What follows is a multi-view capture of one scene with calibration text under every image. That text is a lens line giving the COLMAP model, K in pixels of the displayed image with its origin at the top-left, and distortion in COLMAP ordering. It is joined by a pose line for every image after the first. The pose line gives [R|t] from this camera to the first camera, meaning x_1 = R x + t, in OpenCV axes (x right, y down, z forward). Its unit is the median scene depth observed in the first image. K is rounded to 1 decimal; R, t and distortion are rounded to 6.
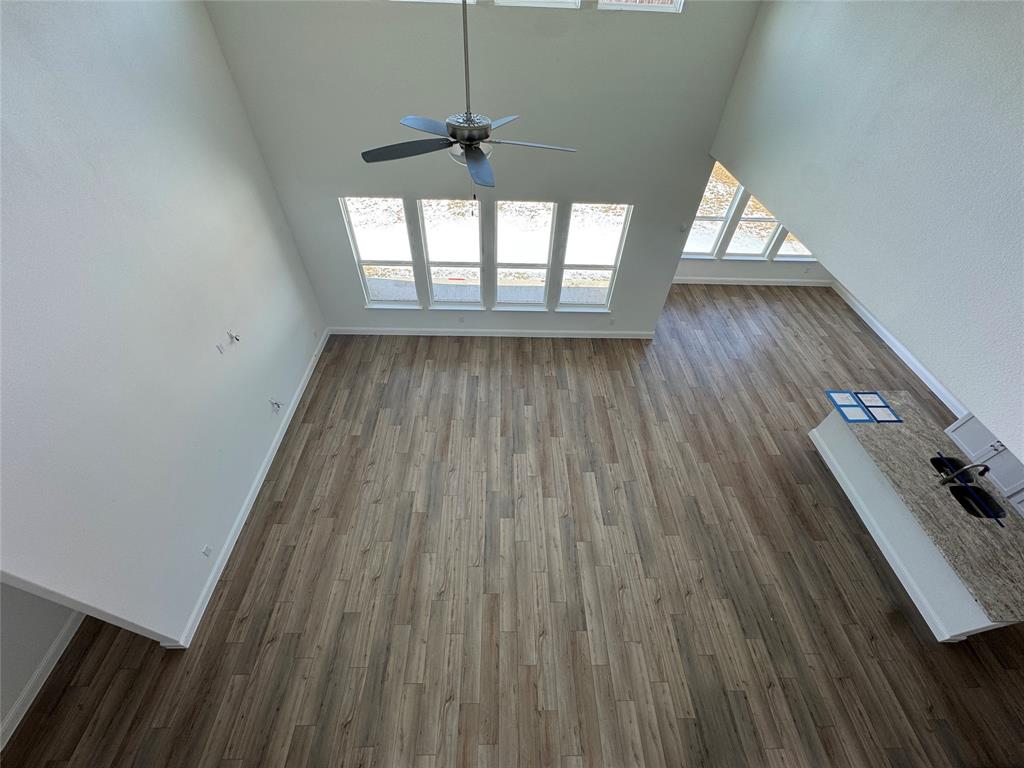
lens RADIAL K [[410.6, 0, 512.0], [0, 410.6, 384.0], [0, 0, 1]] dist [-0.001773, -0.000257]
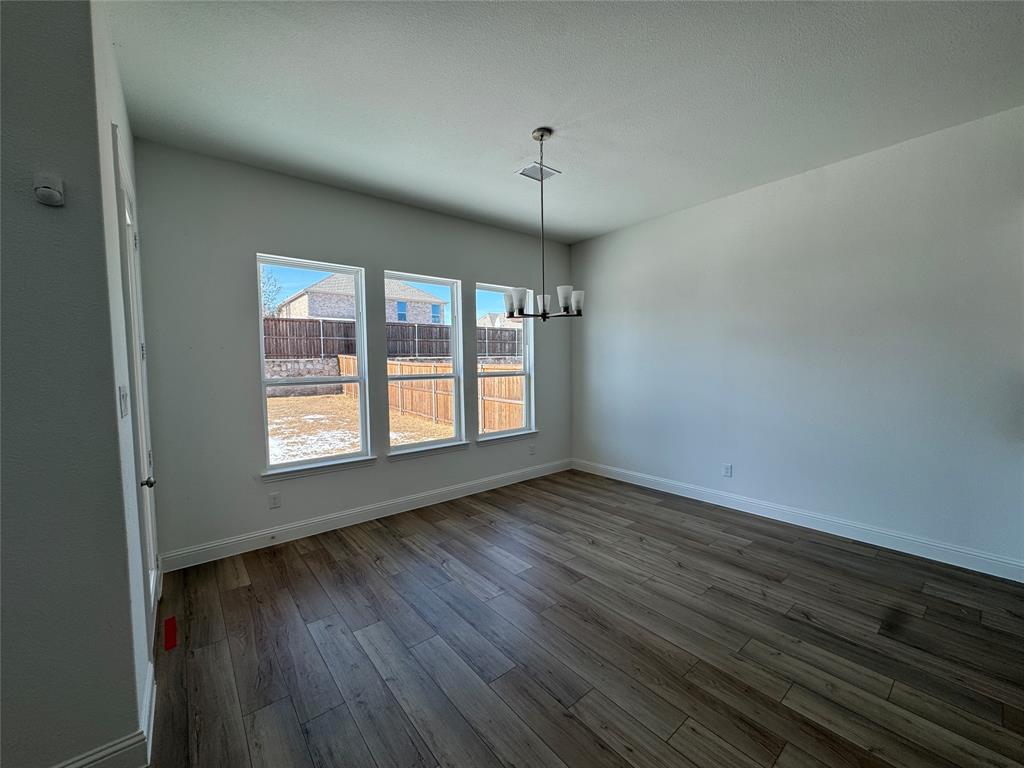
lens RADIAL K [[410.6, 0, 512.0], [0, 410.6, 384.0], [0, 0, 1]] dist [-0.001773, -0.000257]
pose [[0.778175, -0.077445, 0.623254, 0.351746], [0.480679, 0.712137, -0.511672, -0.052284], [-0.404216, 0.697756, 0.591394, 0.634471]]
